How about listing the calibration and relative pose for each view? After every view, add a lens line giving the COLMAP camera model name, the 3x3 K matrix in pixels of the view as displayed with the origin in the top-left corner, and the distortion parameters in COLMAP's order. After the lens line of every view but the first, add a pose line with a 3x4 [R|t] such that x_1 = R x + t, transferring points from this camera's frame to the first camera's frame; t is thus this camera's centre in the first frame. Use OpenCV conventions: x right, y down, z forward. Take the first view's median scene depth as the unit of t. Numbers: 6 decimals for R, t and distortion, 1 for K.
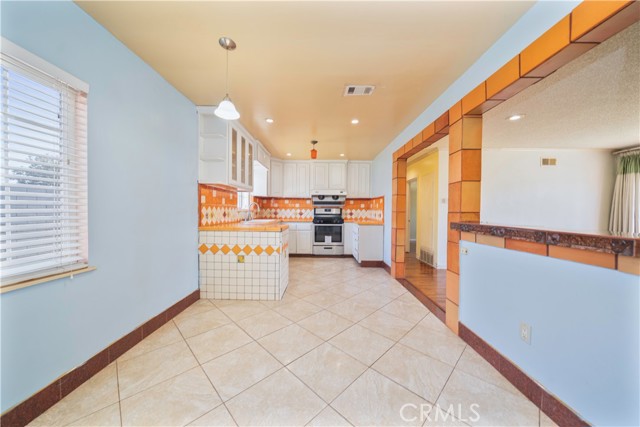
lens RADIAL K [[215.1, 0, 320.6], [0, 215.1, 216.3], [0, 0, 1]] dist [-0.007093, 0.000007]
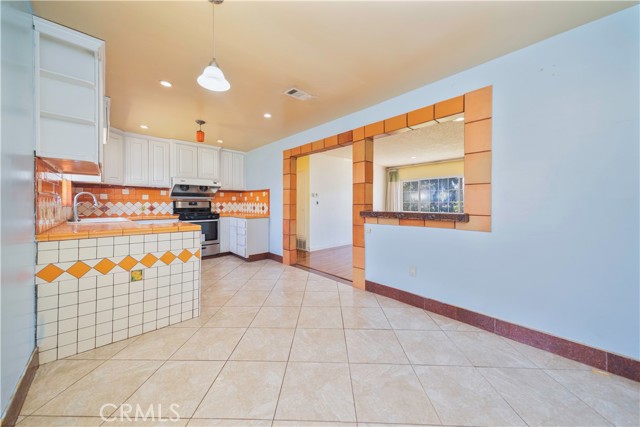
lens RADIAL K [[224.0, 0, 319.2], [0, 224.0, 208.0], [0, 0, 1]] dist [0.007948, -0.000006]
pose [[0.727762, -0.020138, 0.685534, -0.274054], [0.024439, 0.999695, 0.003422, -0.002389], [-0.685394, 0.014264, 0.728033, 0.049399]]
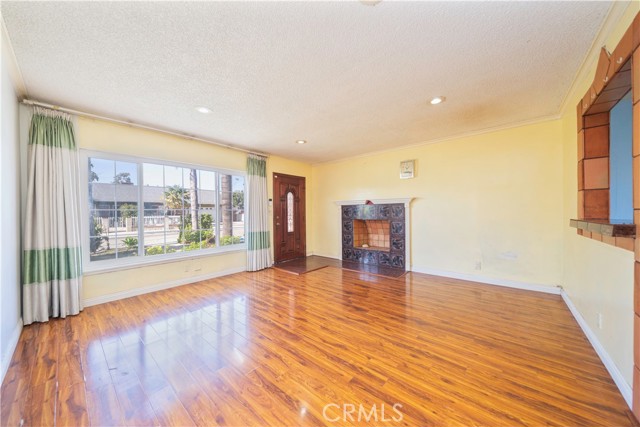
lens RADIAL K [[220.0, 0, 319.0], [0, 220.0, 212.6], [0, 0, 1]] dist [-0.000120, -0.000061]
pose [[-0.762885, -0.003881, 0.646522, 0.458287], [0.018217, 0.999456, 0.027495, -0.017979], [-0.646277, 0.032753, -0.762400, 0.924697]]
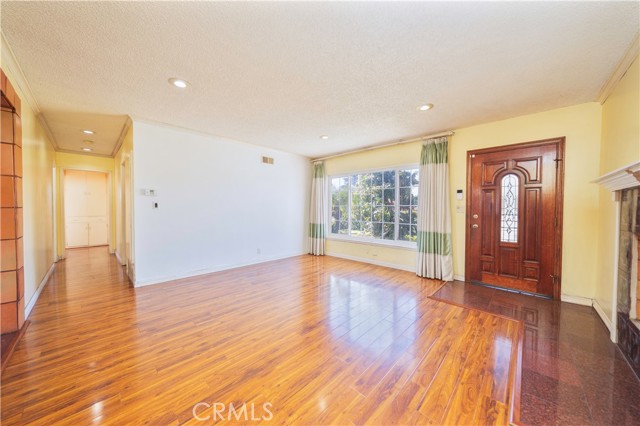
lens RADIAL K [[220.0, 0, 319.0], [0, 220.0, 212.1], [0, 0, 1]] dist [-0.000120, -0.000061]
pose [[0.684030, -0.017630, 0.729240, 0.431783], [0.020938, 0.999771, 0.004530, 0.005662], [-0.729153, 0.012170, 0.684243, 0.057122]]
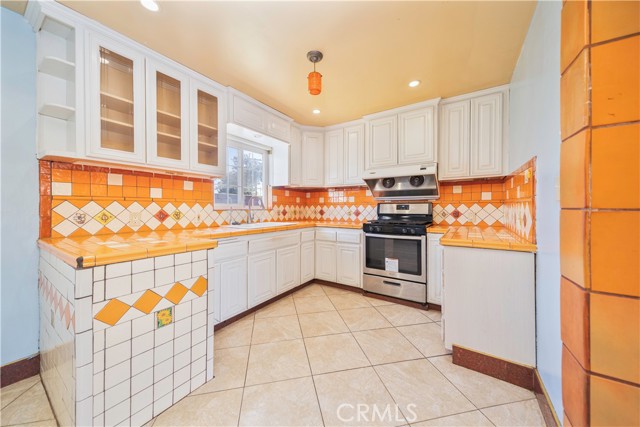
lens RADIAL K [[224.0, 0, 319.2], [0, 224.0, 208.0], [0, 0, 1]] dist [0.007948, -0.000006]
pose [[0.837497, -0.007996, -0.546384, 0.215042], [-0.007498, 0.999631, -0.026123, -0.012668], [0.546391, 0.025974, 0.837127, 0.568044]]
